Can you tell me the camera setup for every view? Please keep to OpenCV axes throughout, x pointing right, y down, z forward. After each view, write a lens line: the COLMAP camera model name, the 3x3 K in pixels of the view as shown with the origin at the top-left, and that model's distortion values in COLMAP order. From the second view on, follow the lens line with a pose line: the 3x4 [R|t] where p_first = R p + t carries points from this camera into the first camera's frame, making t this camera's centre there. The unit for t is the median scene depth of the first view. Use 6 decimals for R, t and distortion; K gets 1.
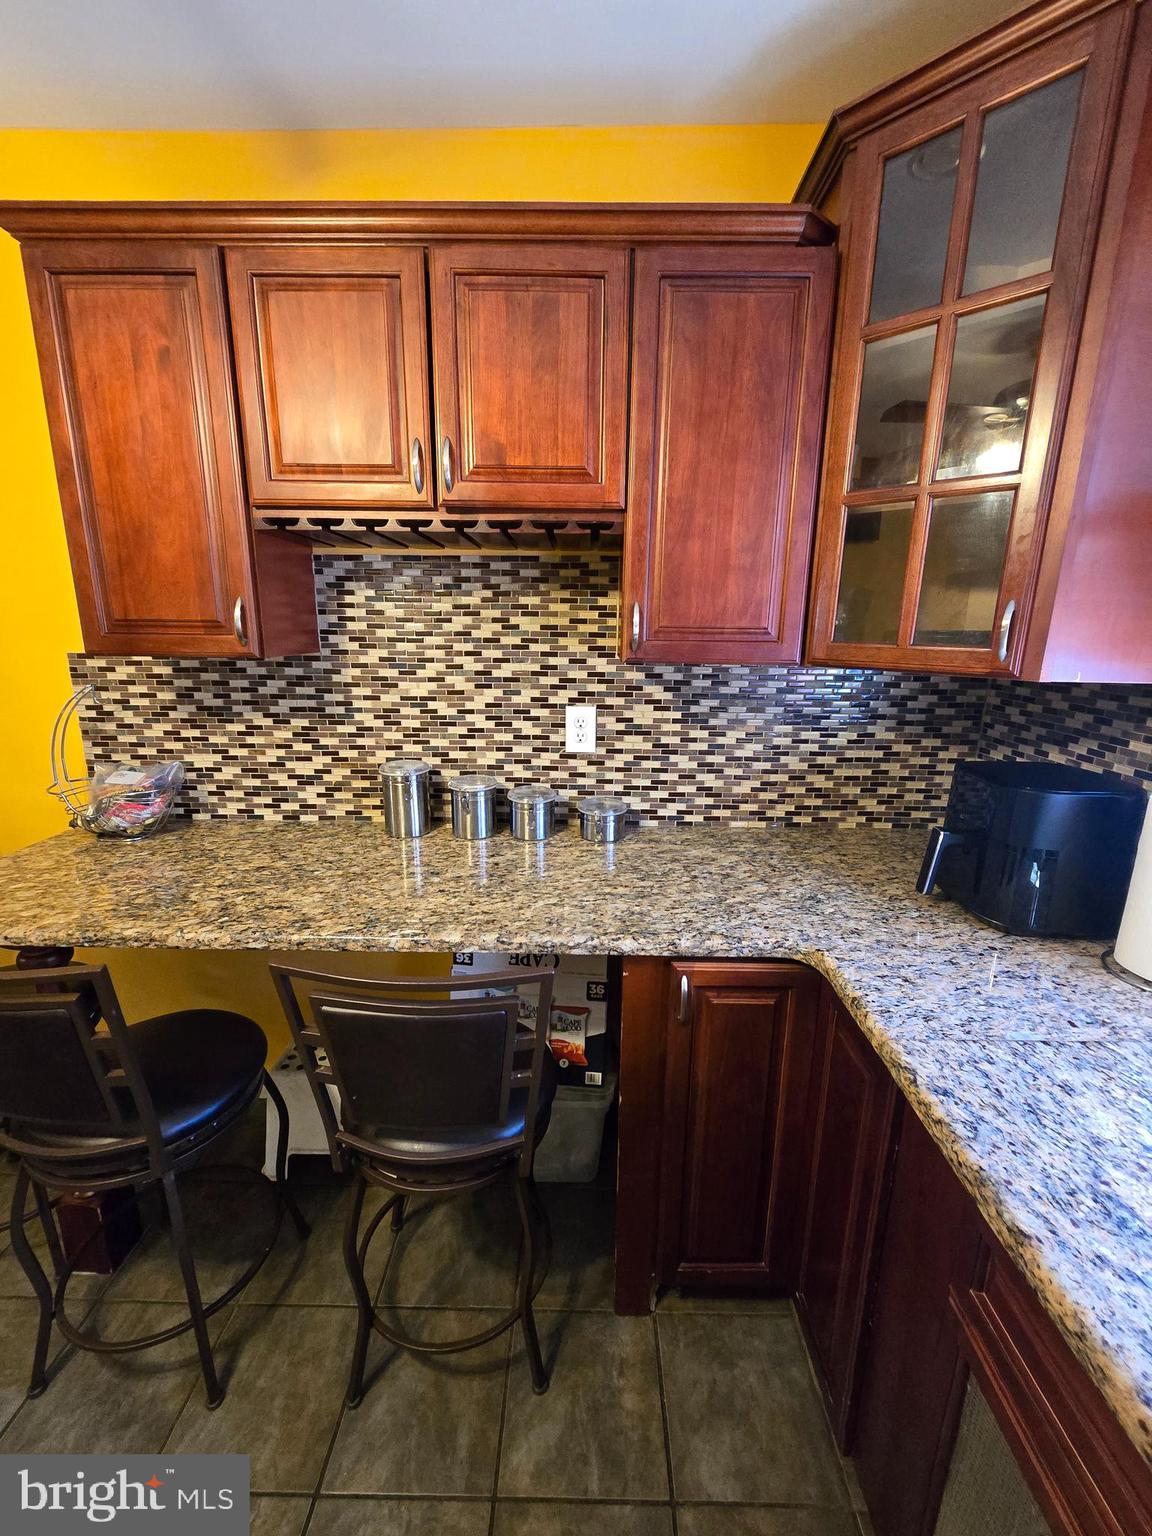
lens RADIAL K [[625.4, 0, 573.0], [0, 625.4, 764.4], [0, 0, 1]] dist [-0.005292, 0.000198]
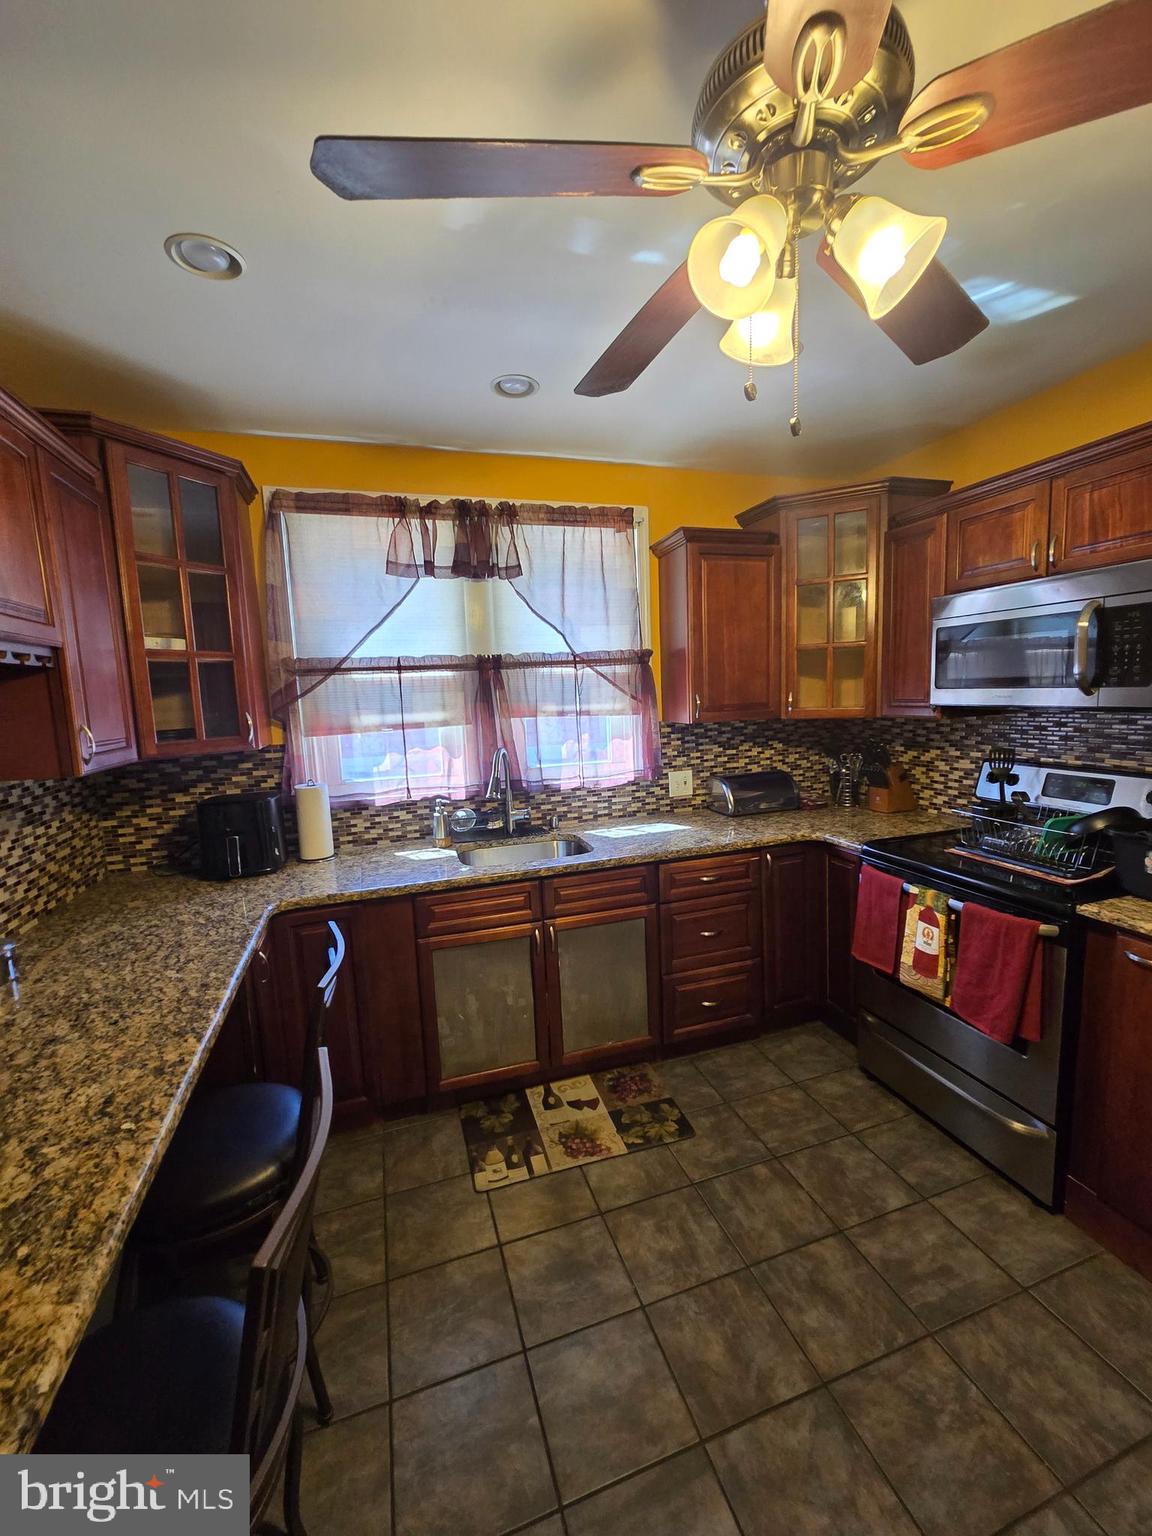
lens RADIAL K [[625.4, 0, 588.7], [0, 625.4, 773.0], [0, 0, 1]] dist [-0.005292, 0.000198]
pose [[-0.337782, -0.123428, 0.933096, -1.085928], [0.241921, 0.946673, 0.212800, -0.157444], [-0.909603, 0.297616, -0.289909, 0.414116]]
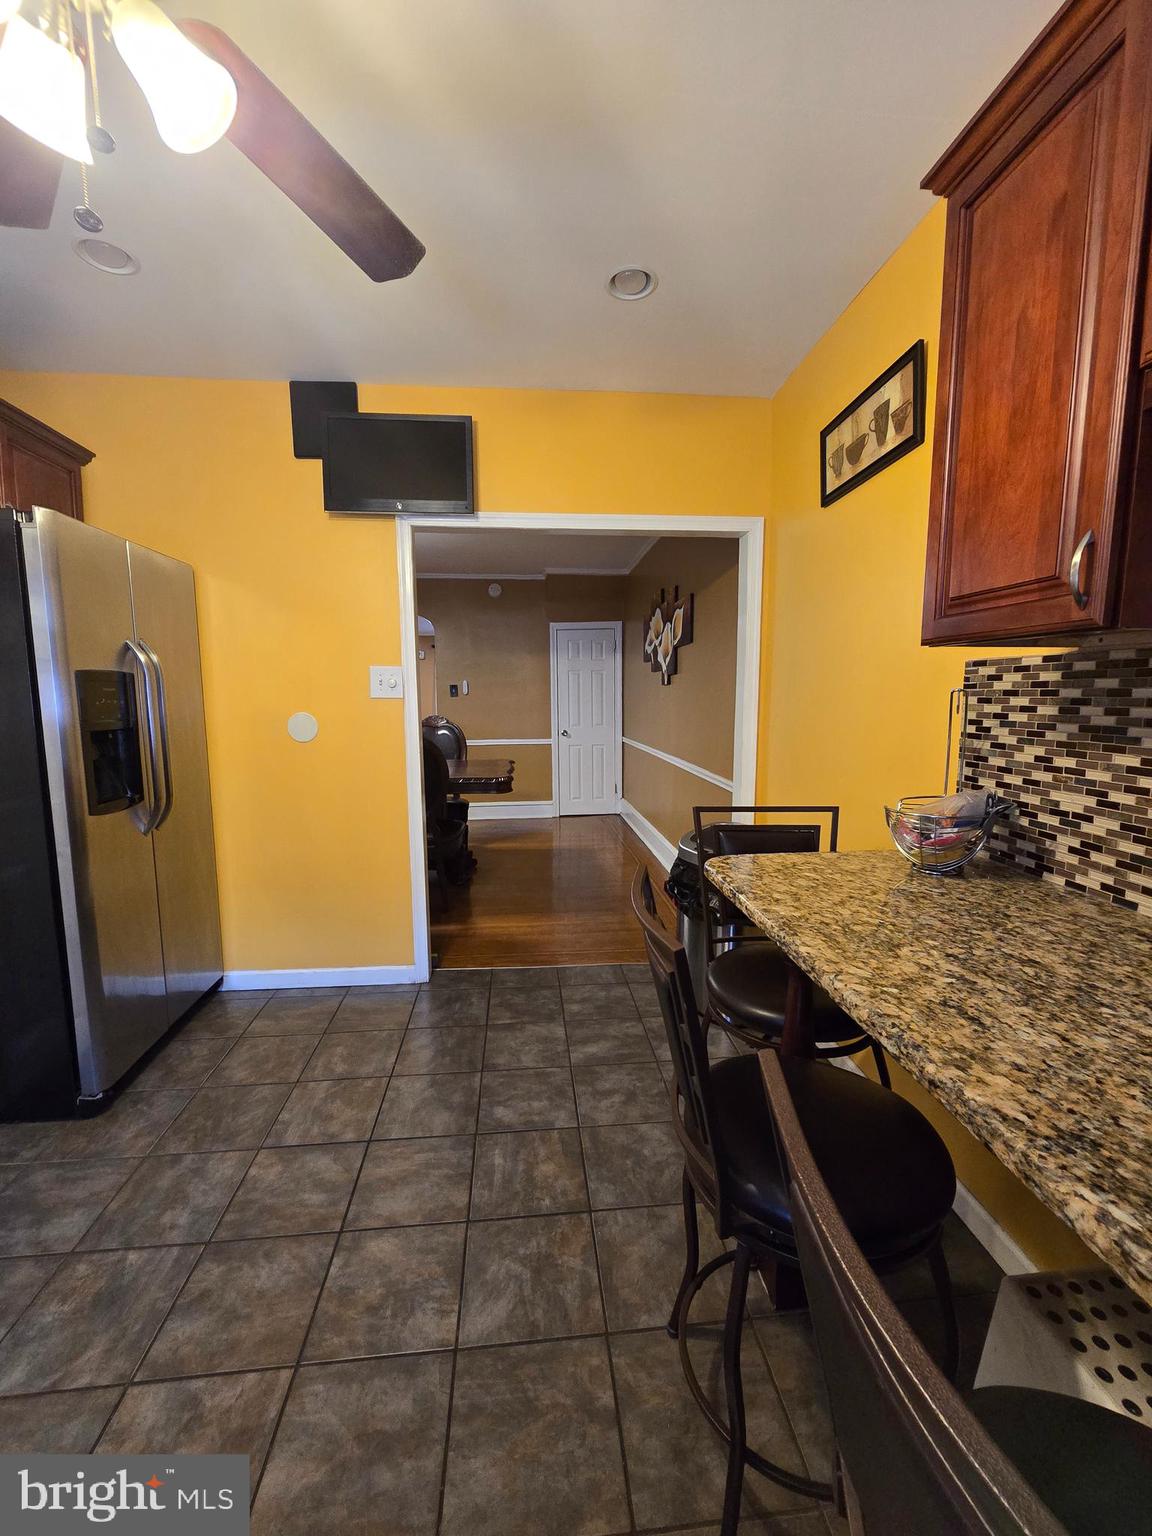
lens RADIAL K [[625.4, 0, 585.2], [0, 625.4, 776.4], [0, 0, 1]] dist [-0.005292, 0.000198]
pose [[0.115059, 0.120670, -0.986002, 0.044728], [-0.210361, 0.973042, 0.094536, 0.016257], [0.970830, 0.196539, 0.137341, 0.391714]]
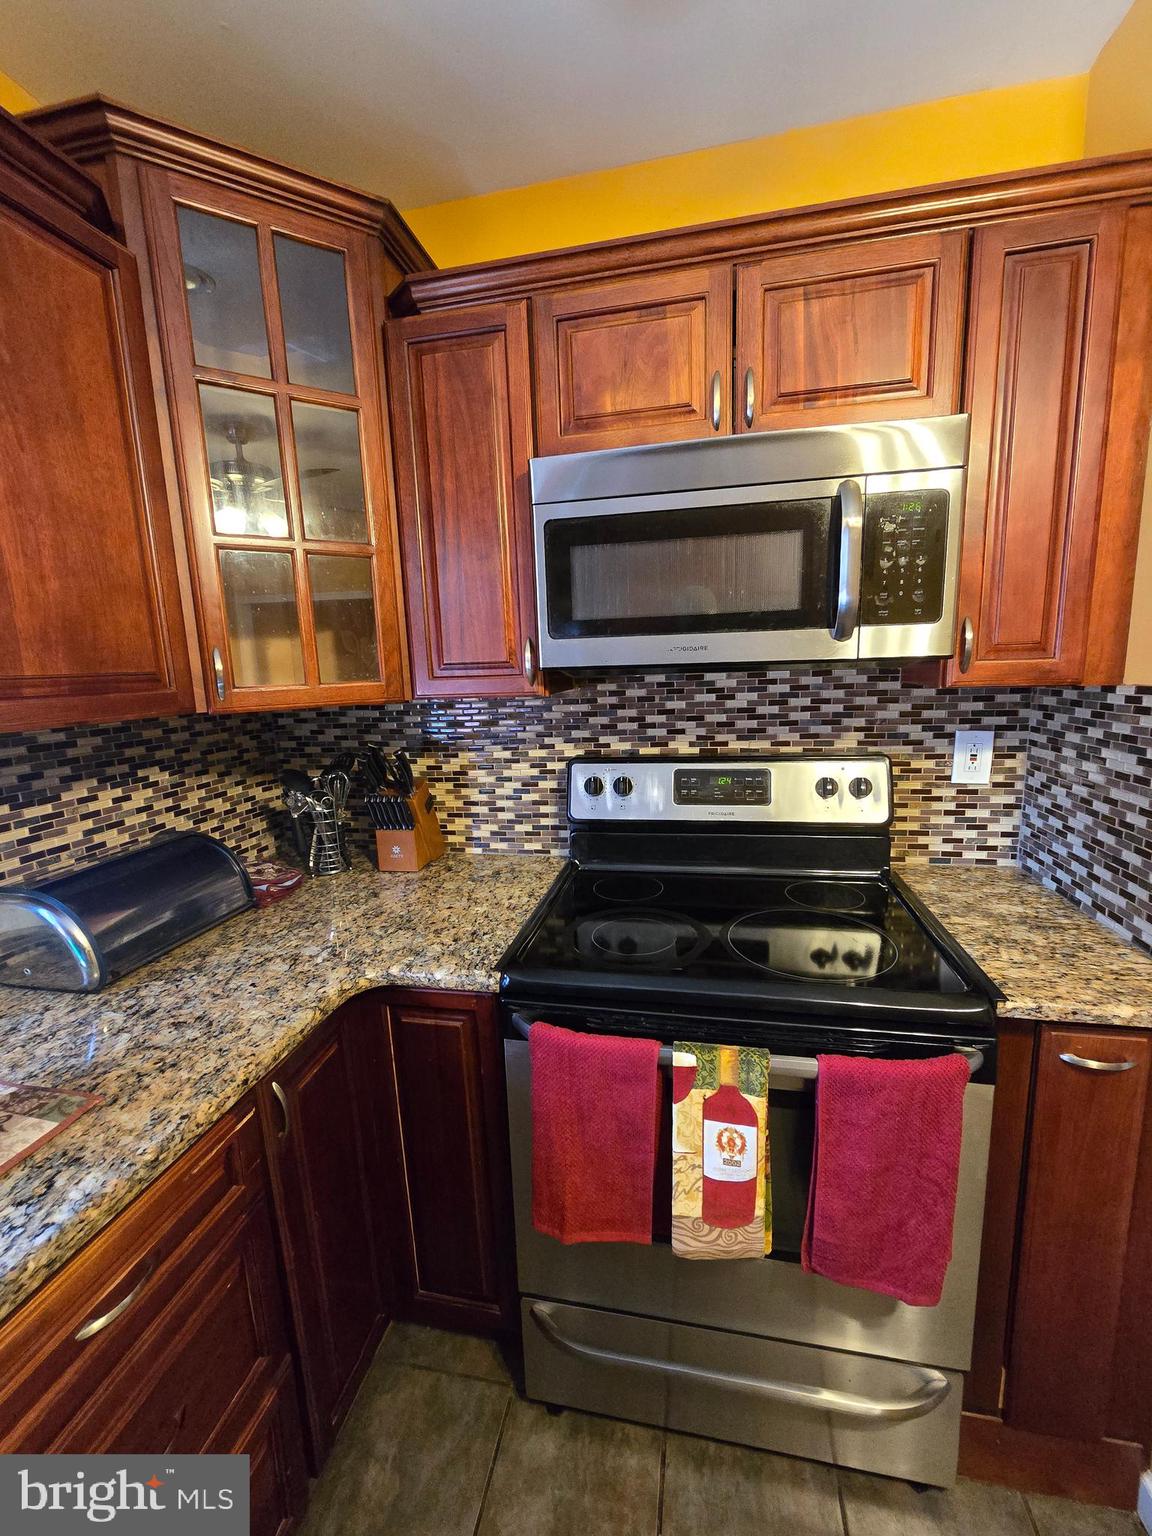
lens RADIAL K [[625.4, 0, 578.5], [0, 625.4, 772.7], [0, 0, 1]] dist [-0.005292, 0.000198]
pose [[-0.982796, -0.010850, 0.184377, -0.138413], [0.061873, 0.921251, 0.384016, 0.023580], [-0.174025, 0.388817, -0.904730, -0.052445]]
